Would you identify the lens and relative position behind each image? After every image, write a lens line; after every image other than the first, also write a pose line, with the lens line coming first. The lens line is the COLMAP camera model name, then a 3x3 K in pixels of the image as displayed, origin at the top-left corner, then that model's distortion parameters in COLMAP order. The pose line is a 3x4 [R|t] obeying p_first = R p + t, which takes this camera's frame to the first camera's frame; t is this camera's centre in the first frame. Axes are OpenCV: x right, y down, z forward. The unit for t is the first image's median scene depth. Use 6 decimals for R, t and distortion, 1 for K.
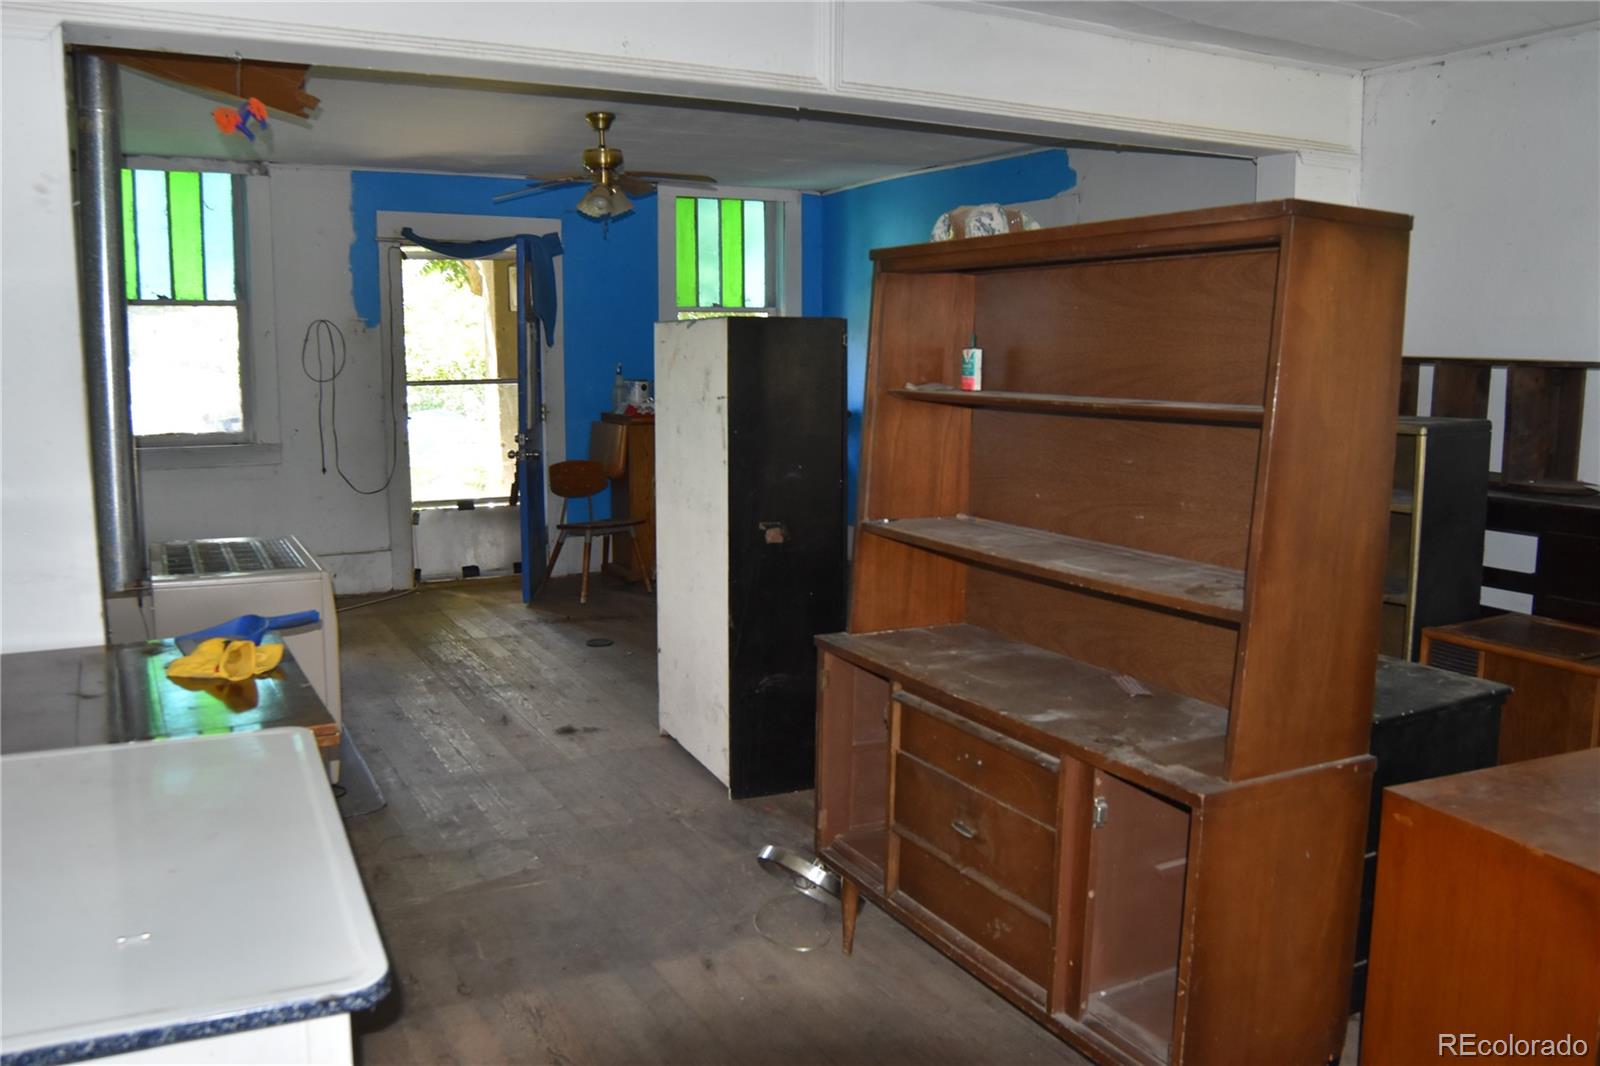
lens RADIAL K [[1257.0, 0, 800.0], [0, 1257.0, 533.0], [0, 0, 1]] dist [-0.109682, 0.062122]
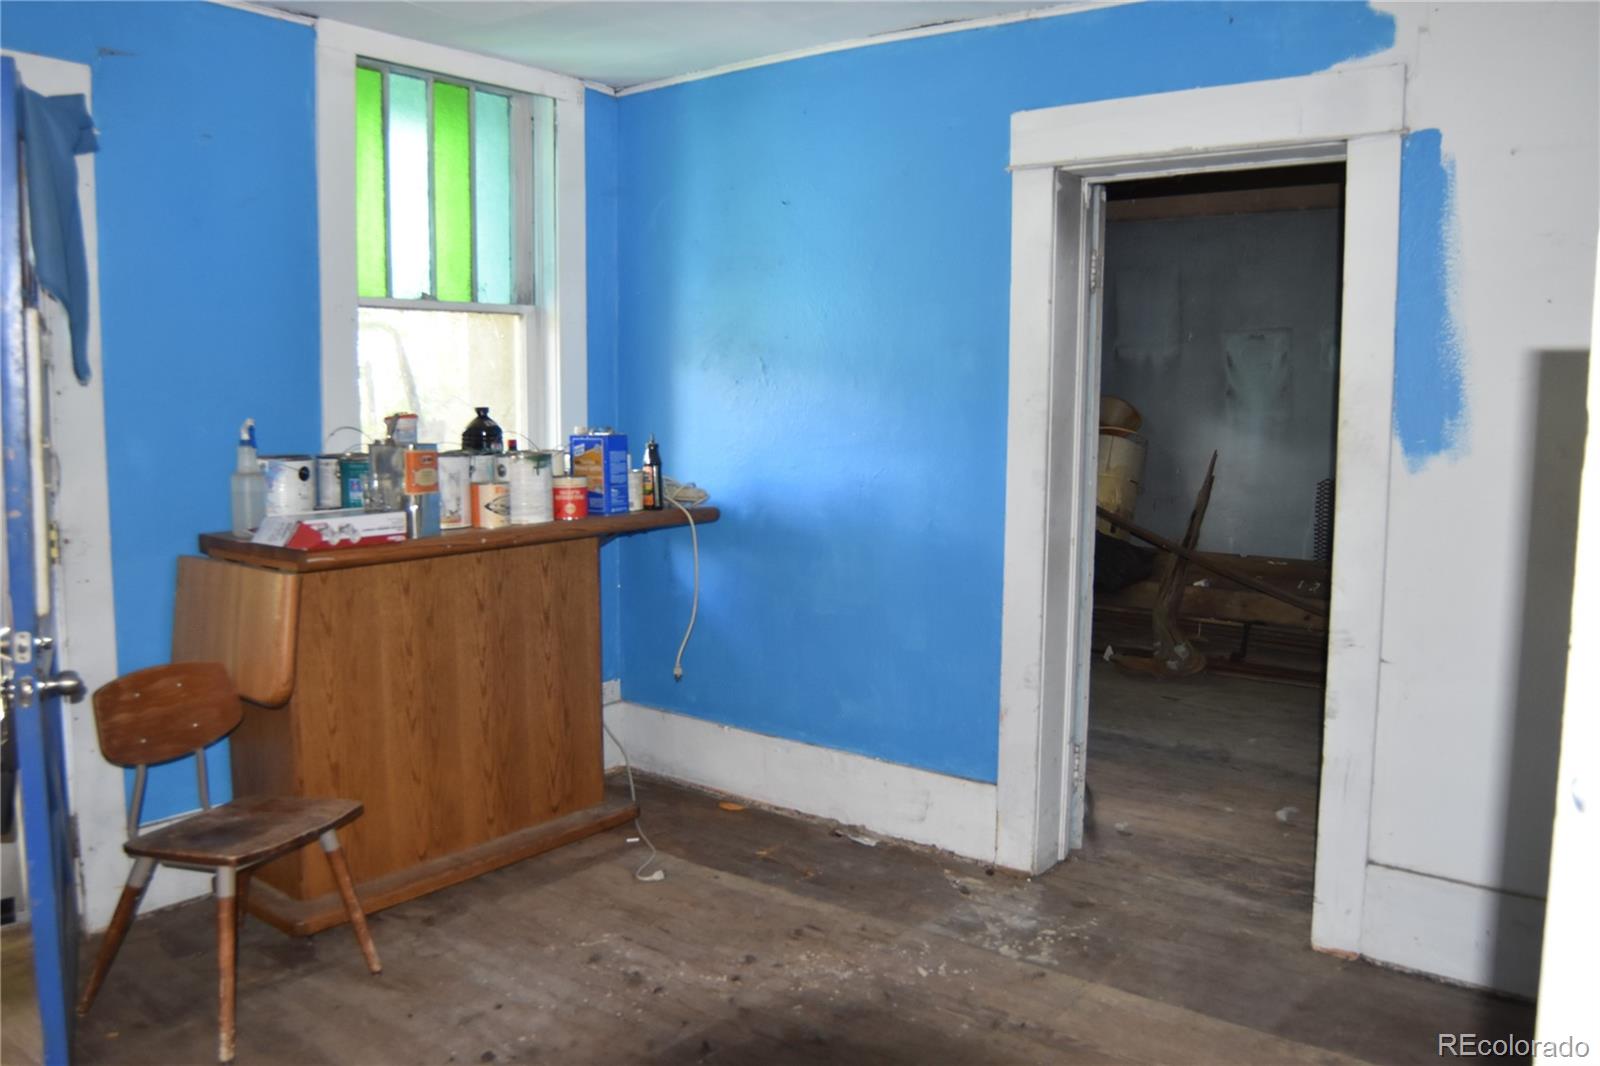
lens RADIAL K [[1257.0, 0, 800.0], [0, 1257.0, 533.0], [0, 0, 1]] dist [-0.109682, 0.062122]
pose [[0.912992, -0.042094, 0.405801, -0.145583], [0.053977, 0.998382, -0.017877, -0.080202], [-0.404392, 0.038226, 0.913787, 0.548296]]
